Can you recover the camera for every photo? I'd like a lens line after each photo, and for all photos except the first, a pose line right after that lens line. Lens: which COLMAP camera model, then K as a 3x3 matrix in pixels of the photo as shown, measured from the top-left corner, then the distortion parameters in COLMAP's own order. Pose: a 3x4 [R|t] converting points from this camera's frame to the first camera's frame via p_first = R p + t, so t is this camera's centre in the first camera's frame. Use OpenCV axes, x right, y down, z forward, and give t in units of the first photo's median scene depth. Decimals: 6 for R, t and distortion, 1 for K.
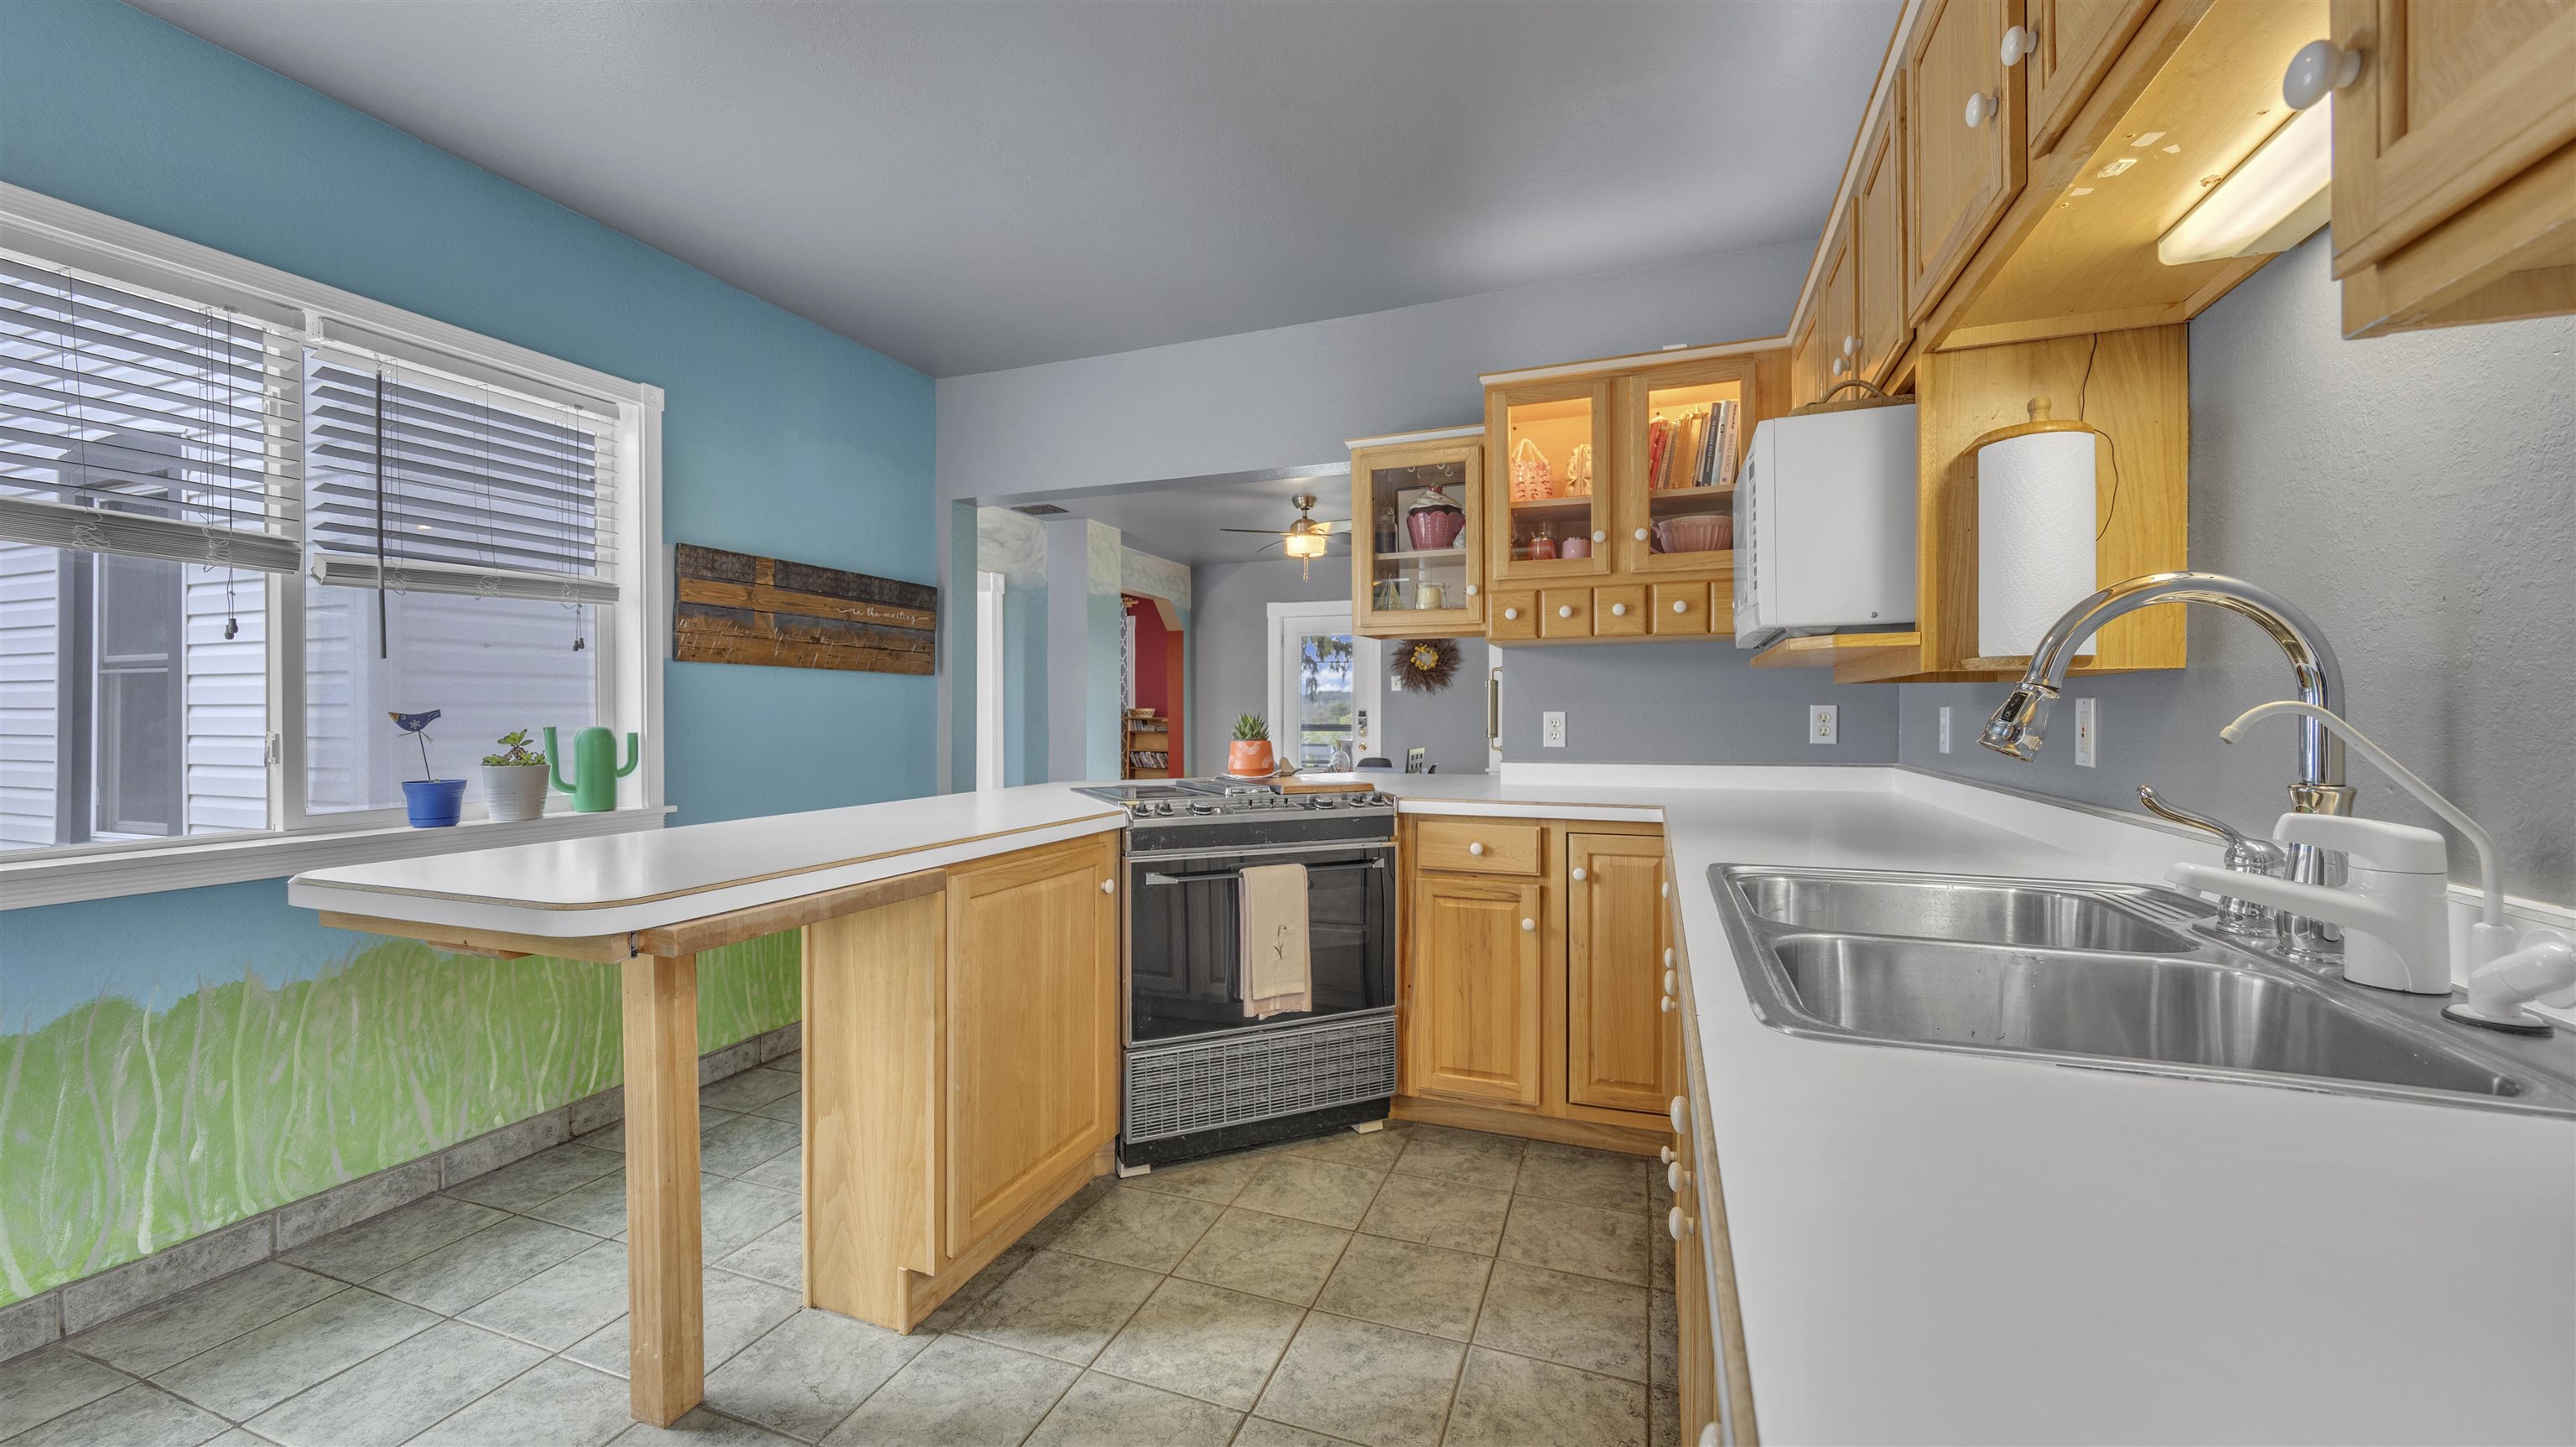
lens RADIAL K [[998.2, 0, 1286.8], [0, 998.2, 715.7], [0, 0, 1]] dist [-0.002632, -0.000061]
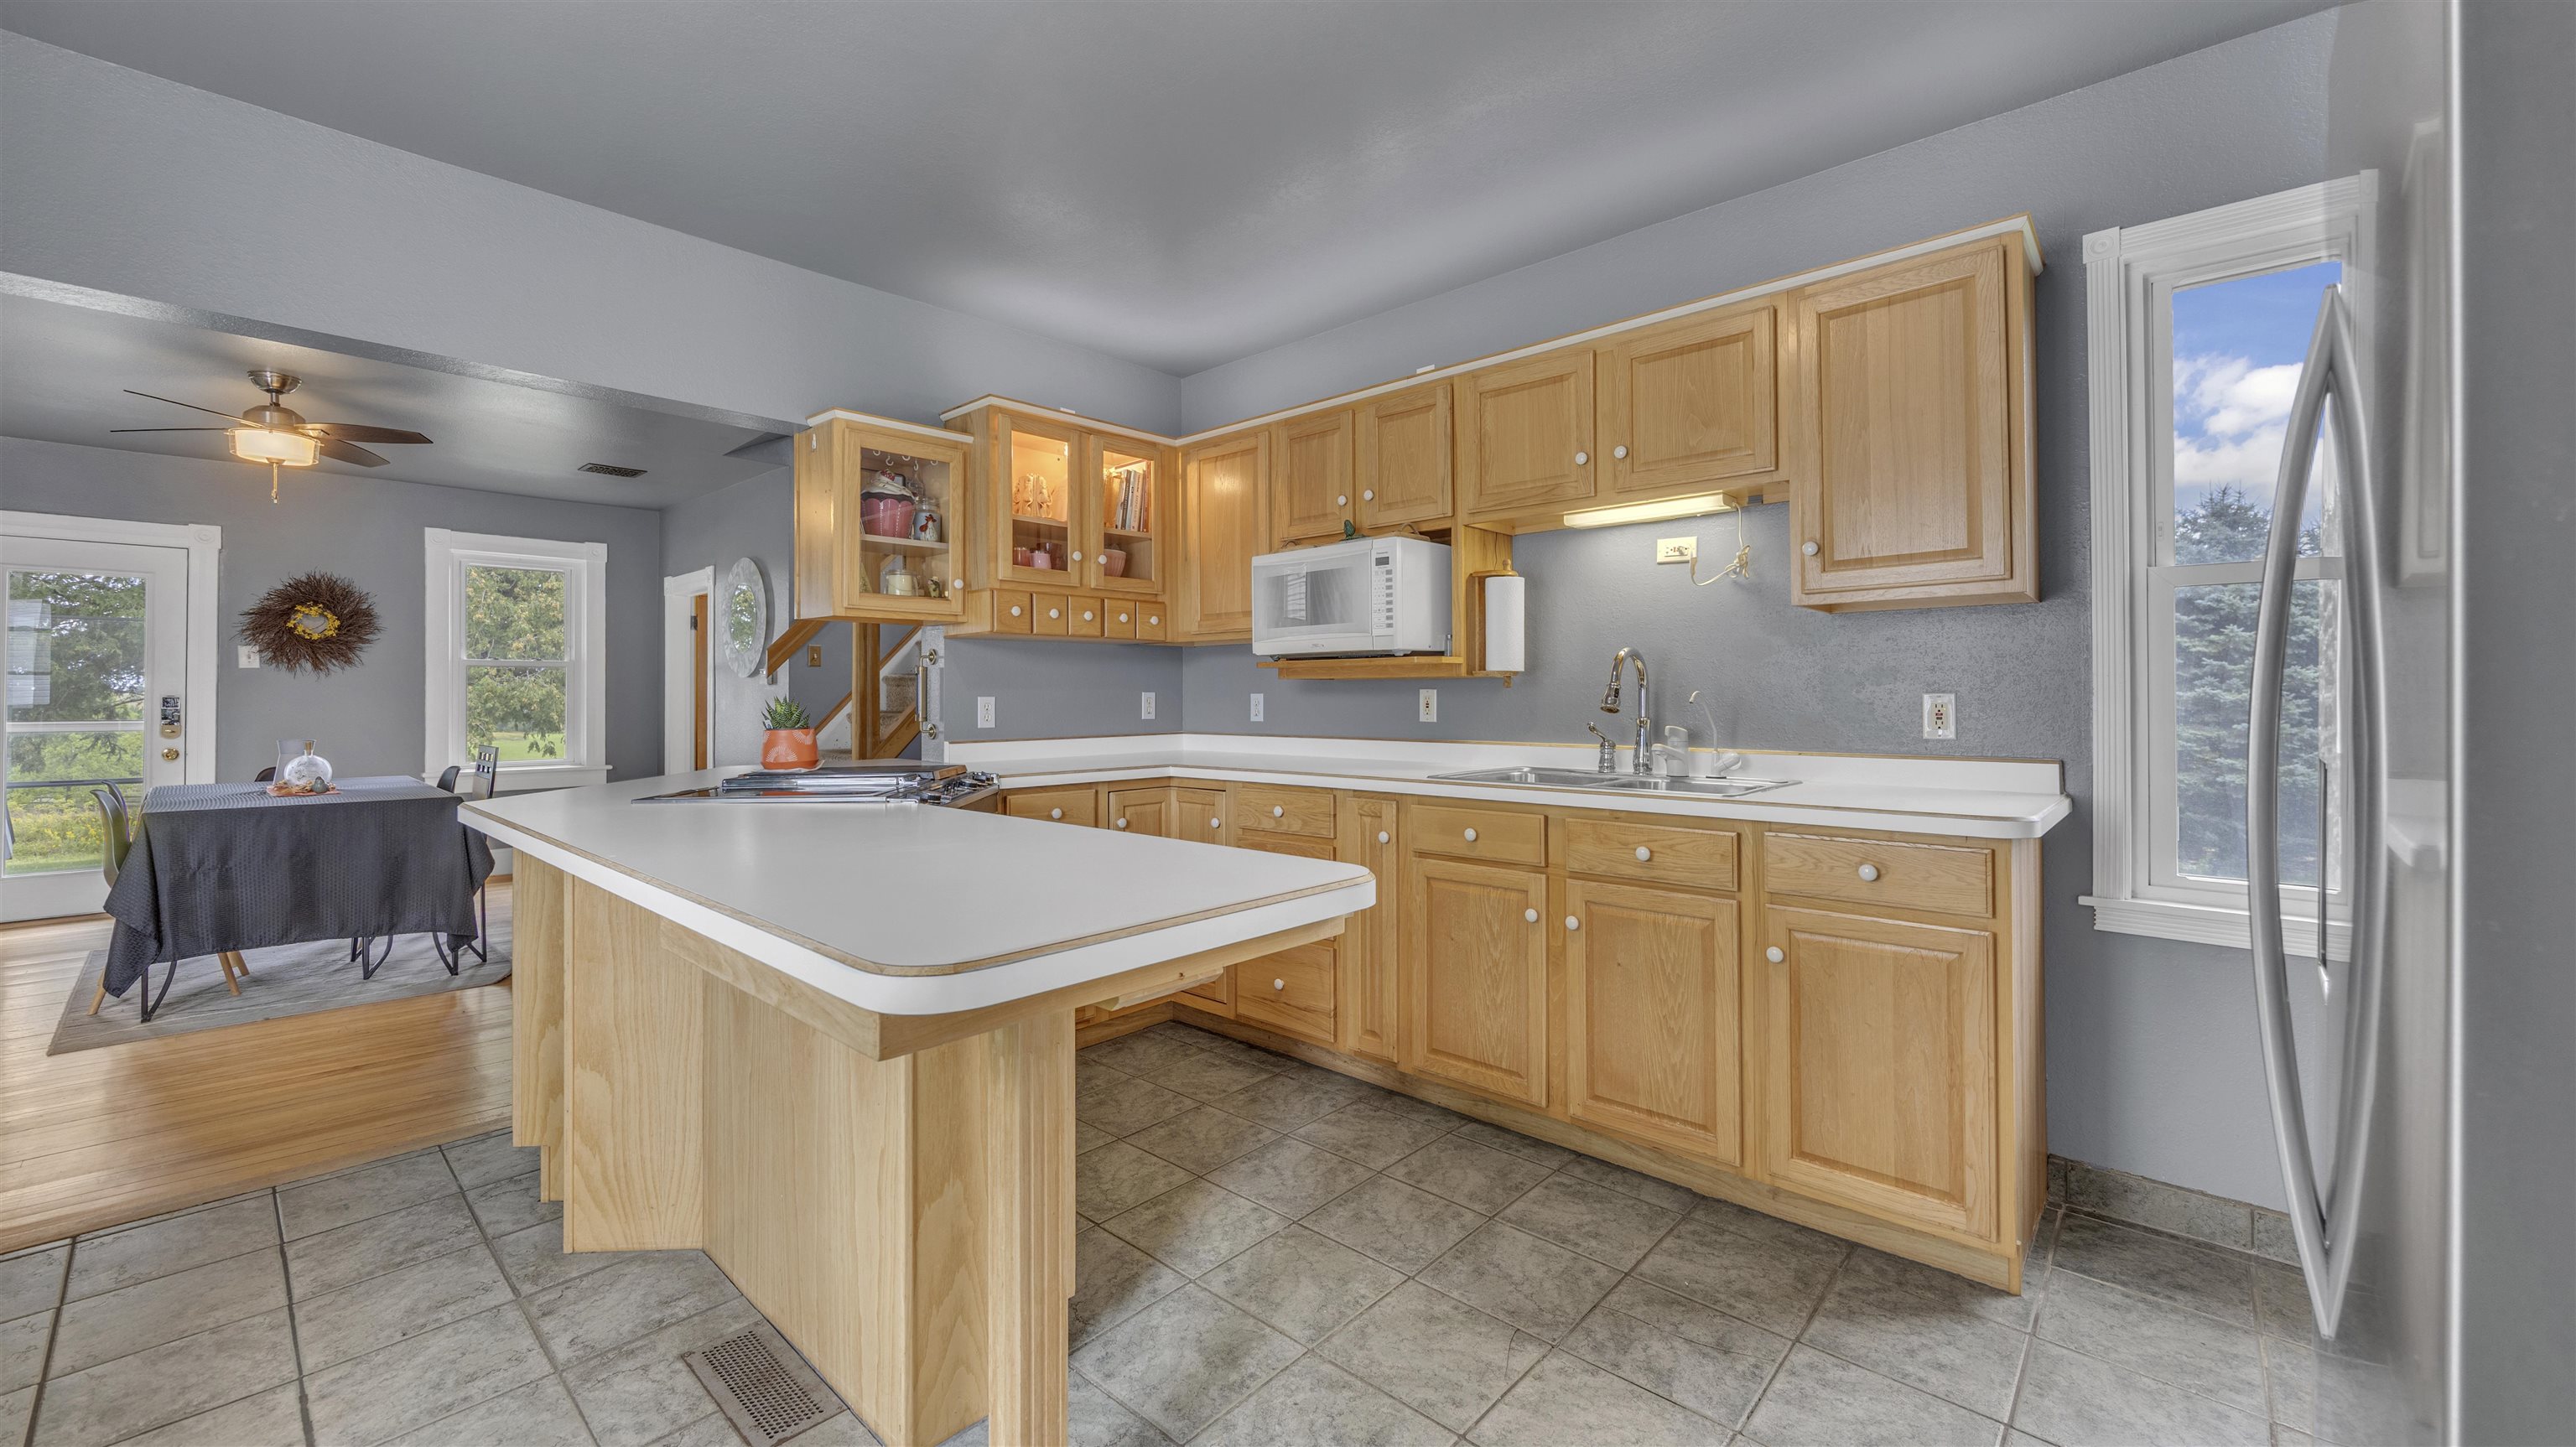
lens RADIAL K [[998.2, 0, 1279.7], [0, 998.2, 689.5], [0, 0, 1]] dist [-0.002632, -0.000061]
pose [[0.370255, 0.009866, 0.928878, -0.742326], [0.005149, 0.999906, -0.012672, 0.004205], [-0.928916, 0.009474, 0.370170, 0.300216]]
